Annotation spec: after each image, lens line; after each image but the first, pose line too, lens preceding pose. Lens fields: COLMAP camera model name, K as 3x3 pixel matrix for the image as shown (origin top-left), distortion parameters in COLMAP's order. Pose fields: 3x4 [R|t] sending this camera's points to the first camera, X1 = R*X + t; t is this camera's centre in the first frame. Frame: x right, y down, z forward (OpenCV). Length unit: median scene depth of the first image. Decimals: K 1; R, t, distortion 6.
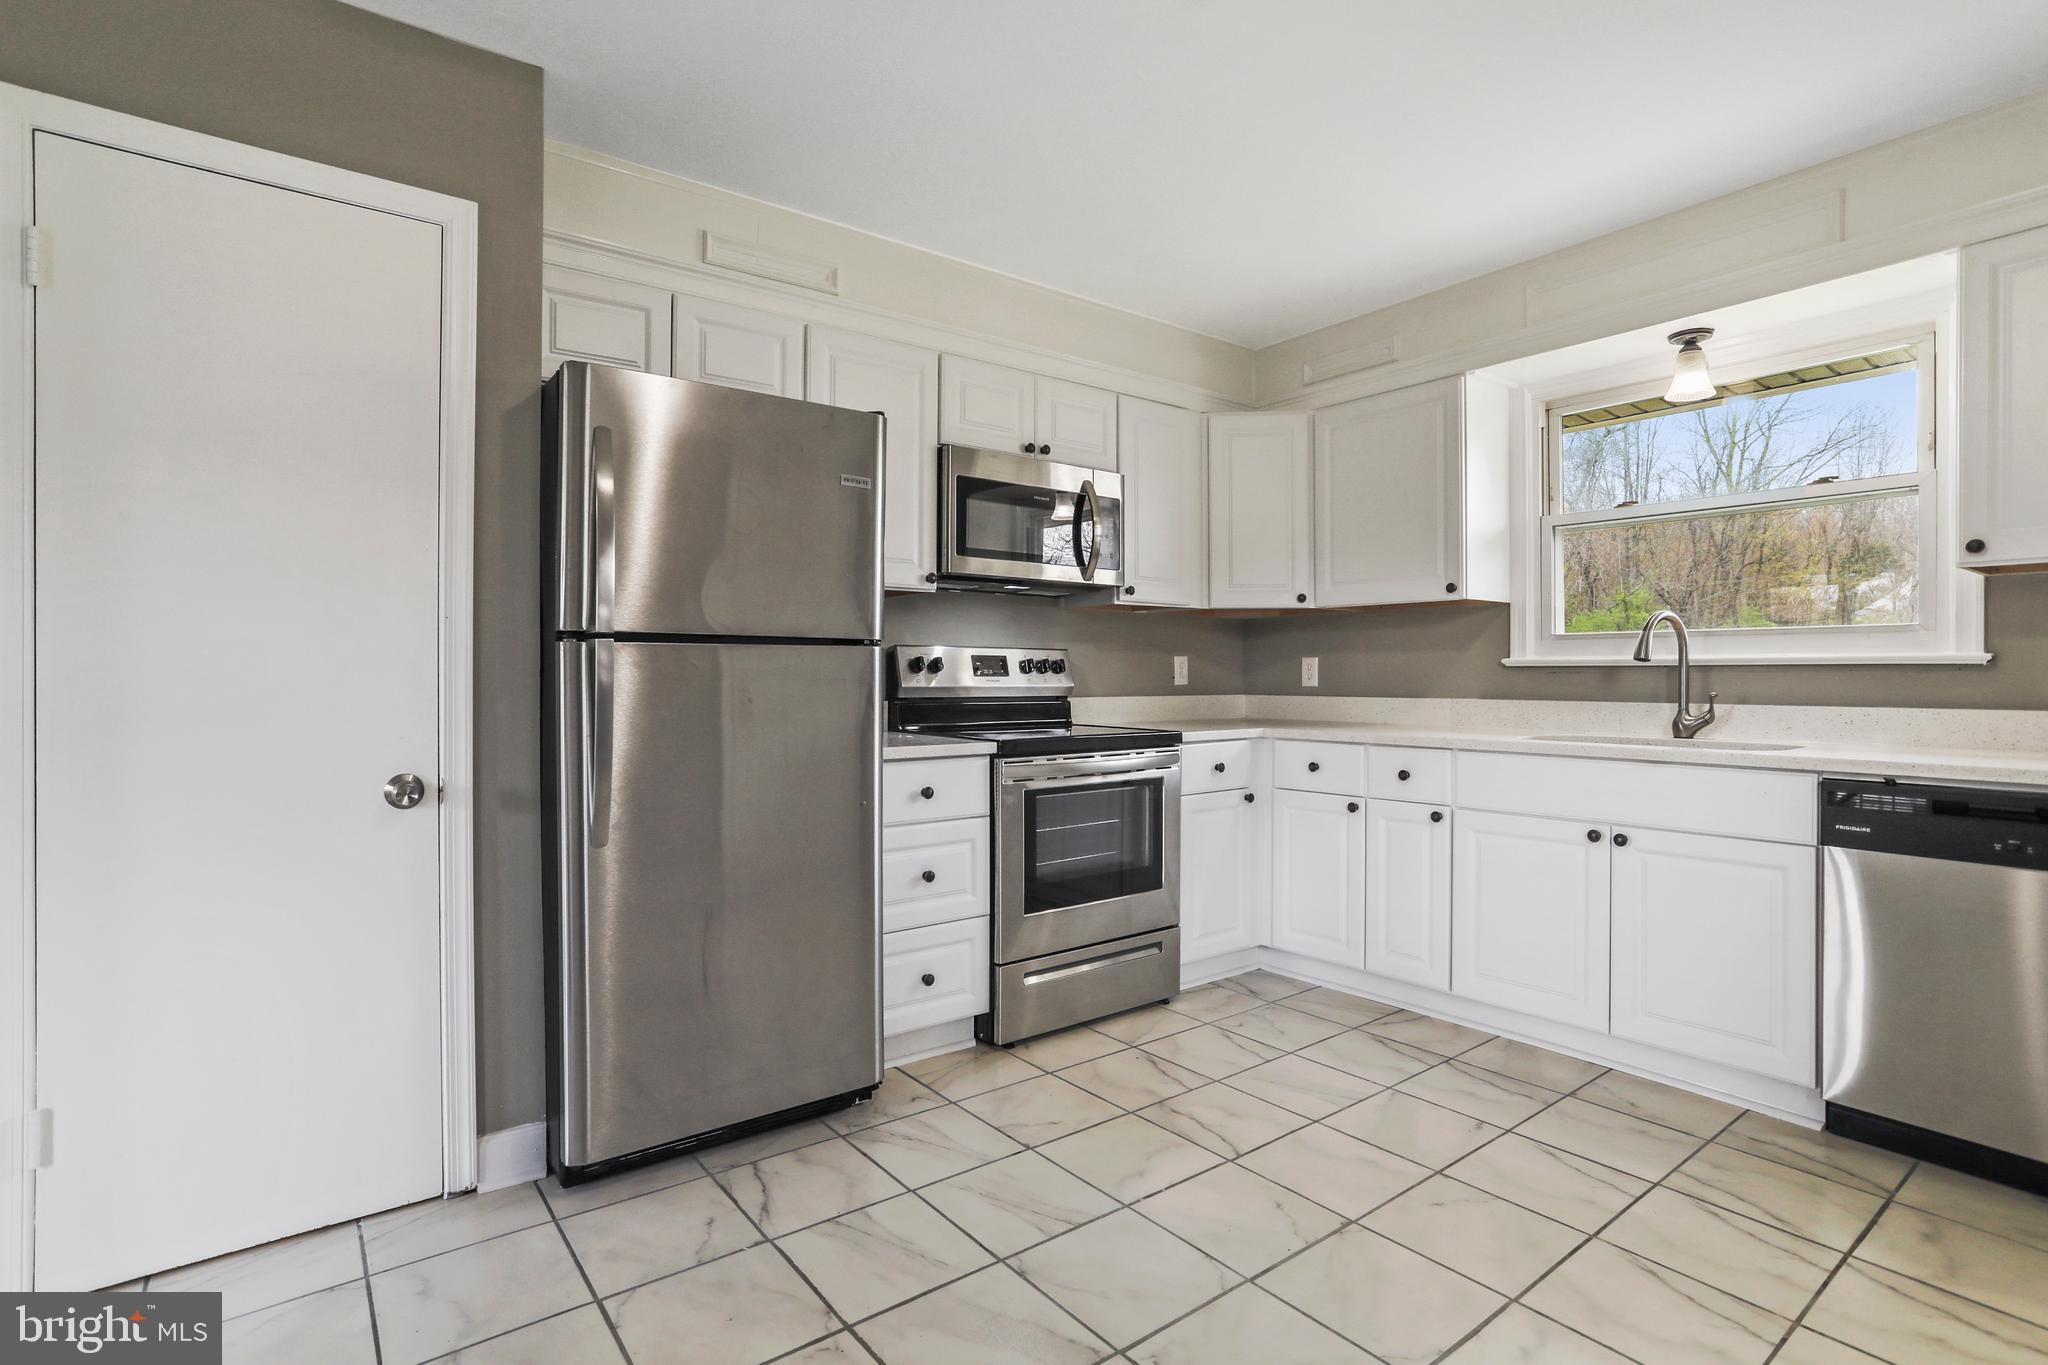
lens RADIAL K [[1002.1, 0, 1015.2], [0, 1002.1, 673.4], [0, 0, 1]] dist [-0.055077, 0.034631]
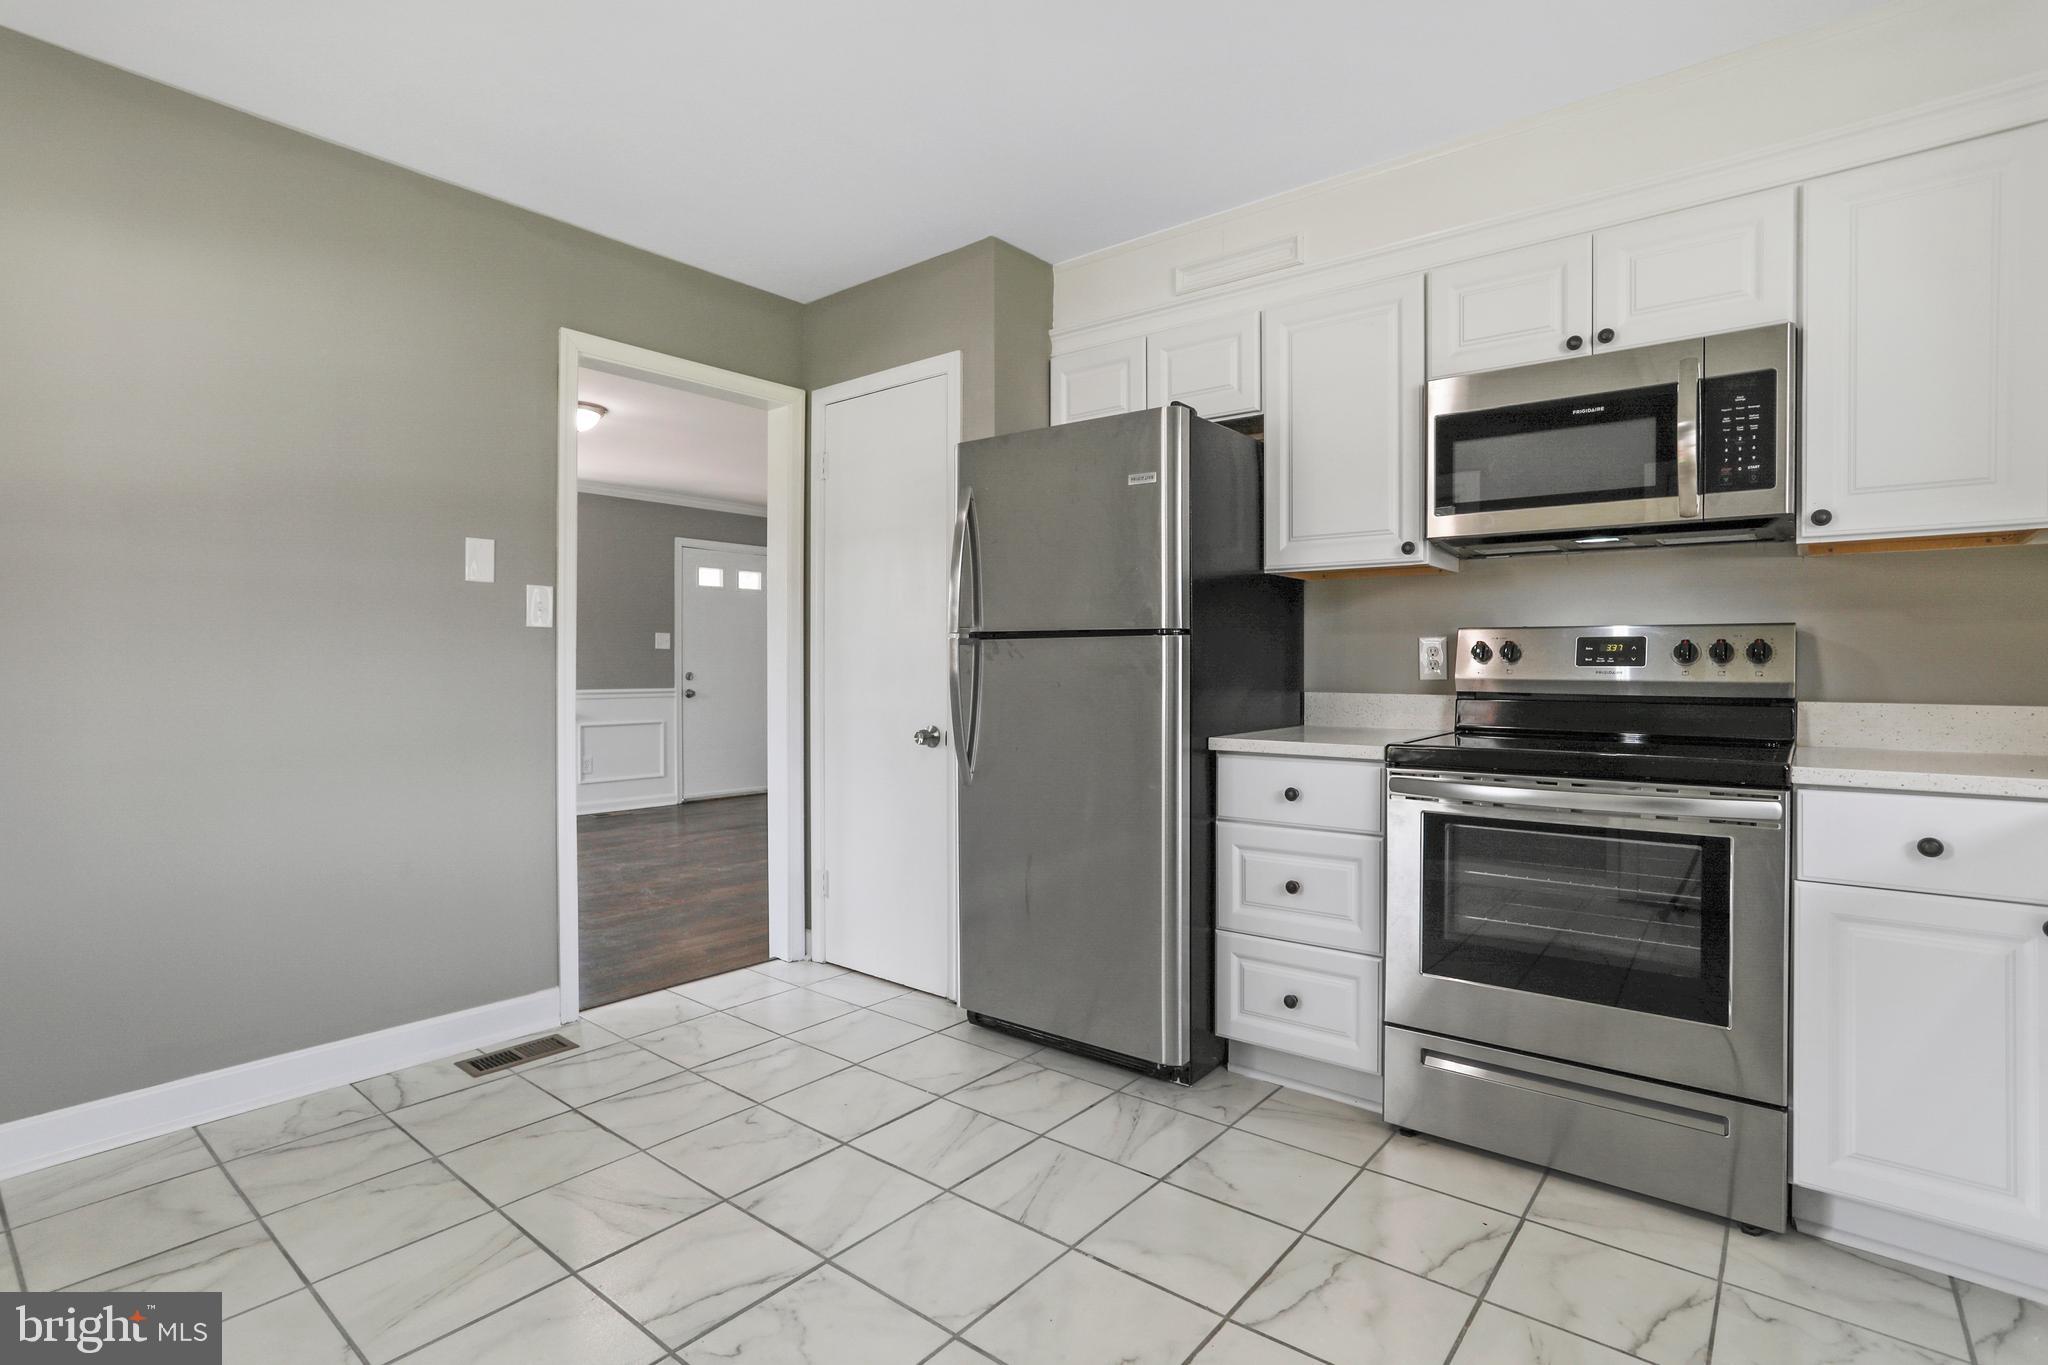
lens RADIAL K [[1002.1, 0, 1015.2], [0, 1002.1, 673.4], [0, 0, 1]] dist [-0.055077, 0.034631]
pose [[0.238833, 0.007571, -0.971031, 0.673123], [-0.000735, 0.999971, 0.007616, 0.003501], [0.971060, -0.001105, 0.238832, 0.505350]]
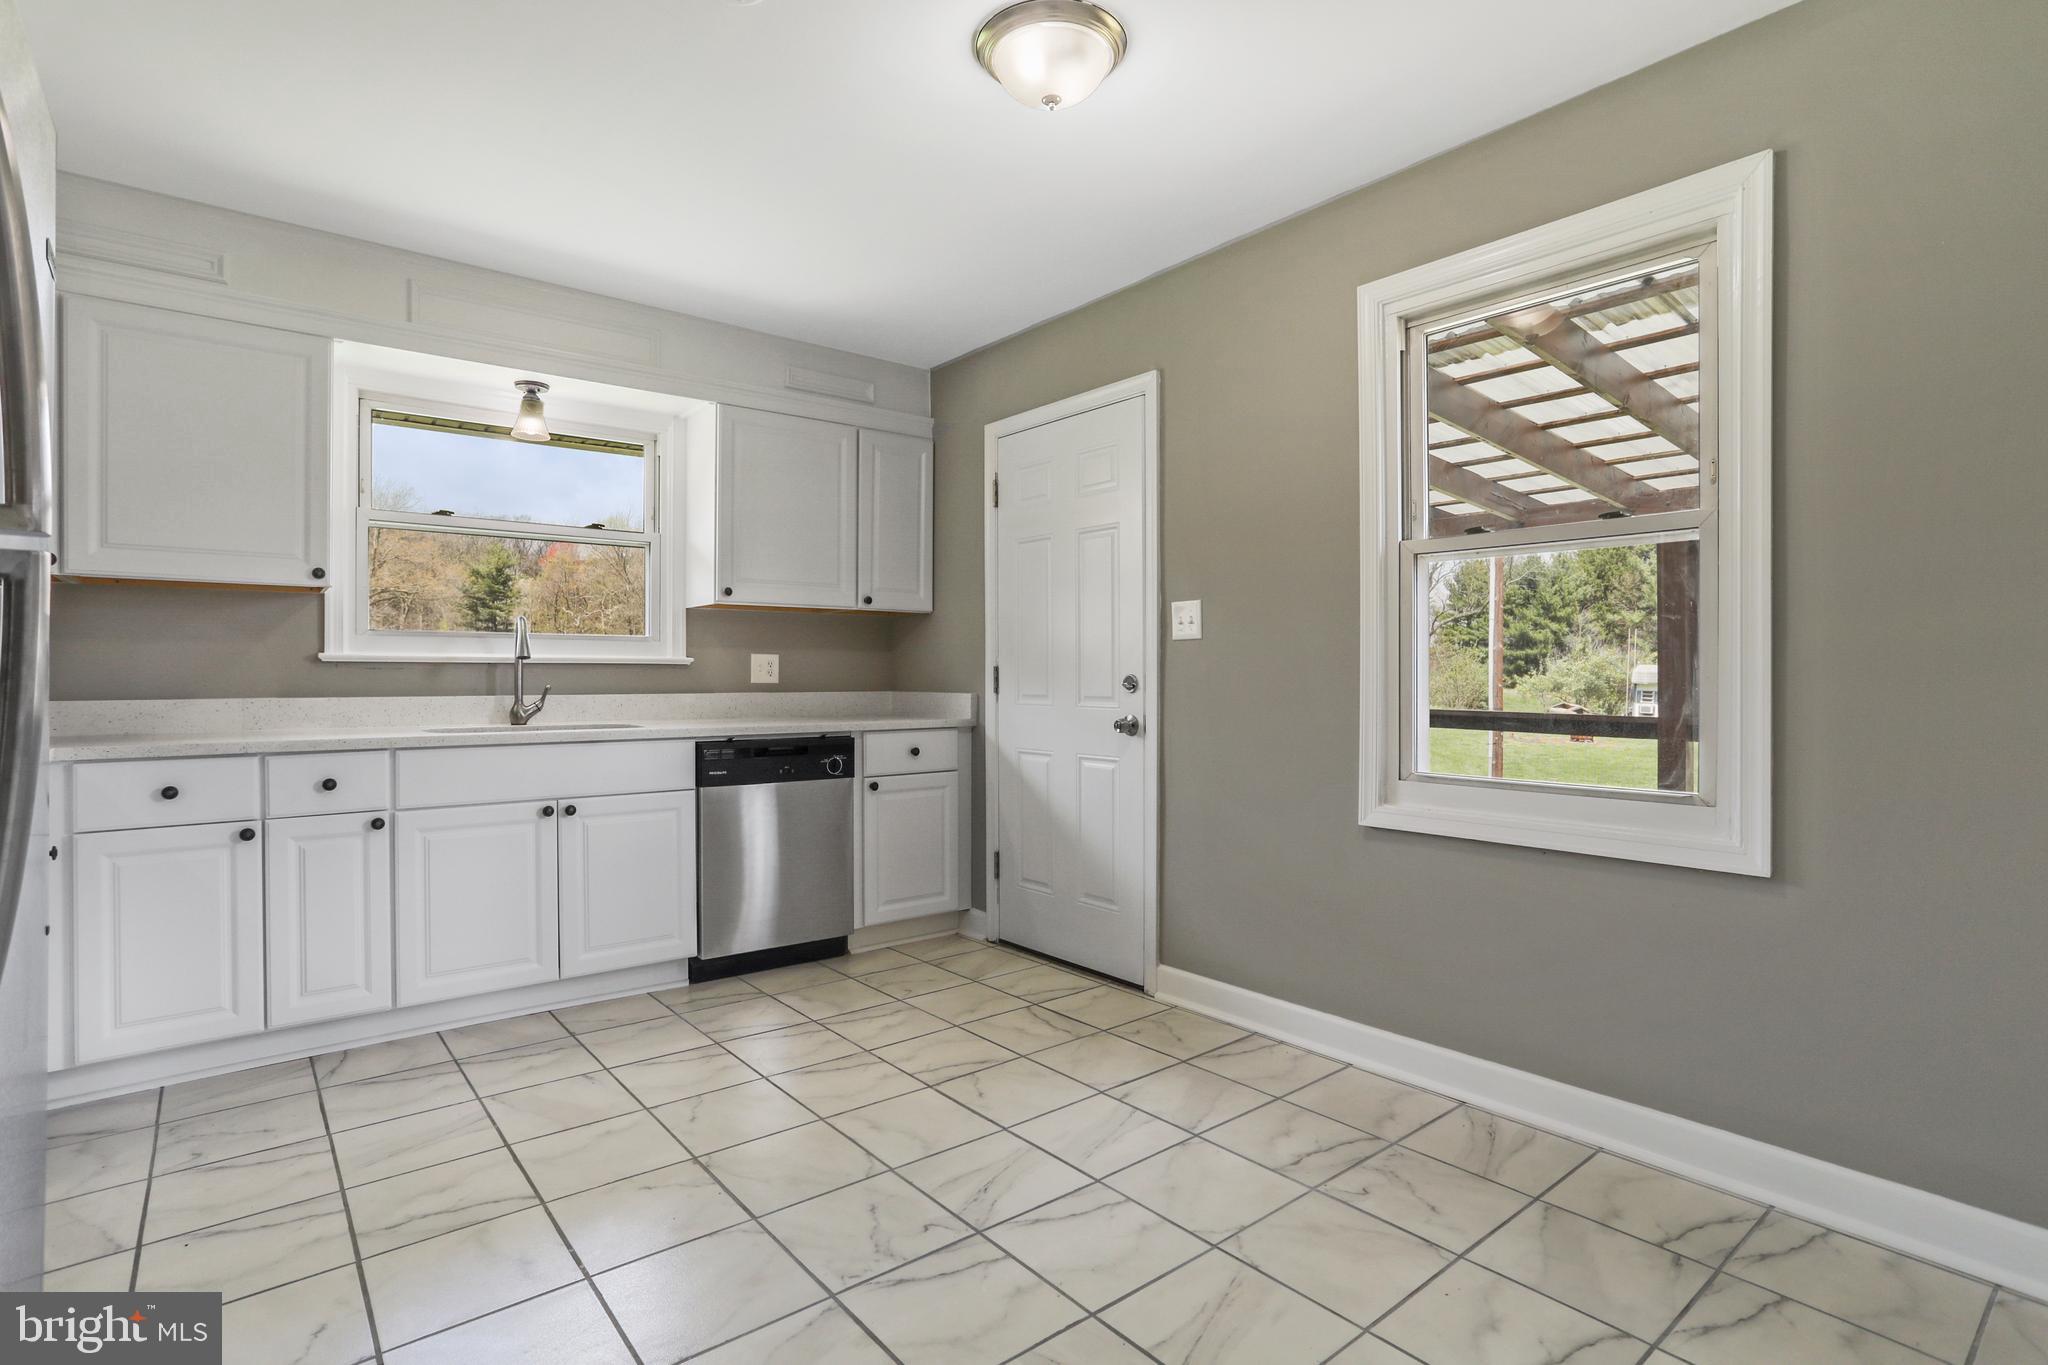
lens RADIAL K [[1002.1, 0, 1015.2], [0, 1002.1, 673.4], [0, 0, 1]] dist [-0.055077, 0.034631]
pose [[-0.028418, -0.002539, 0.999593, -0.529043], [-0.003757, 0.999990, 0.002433, -0.000440], [-0.999589, -0.003686, -0.028427, 0.448782]]
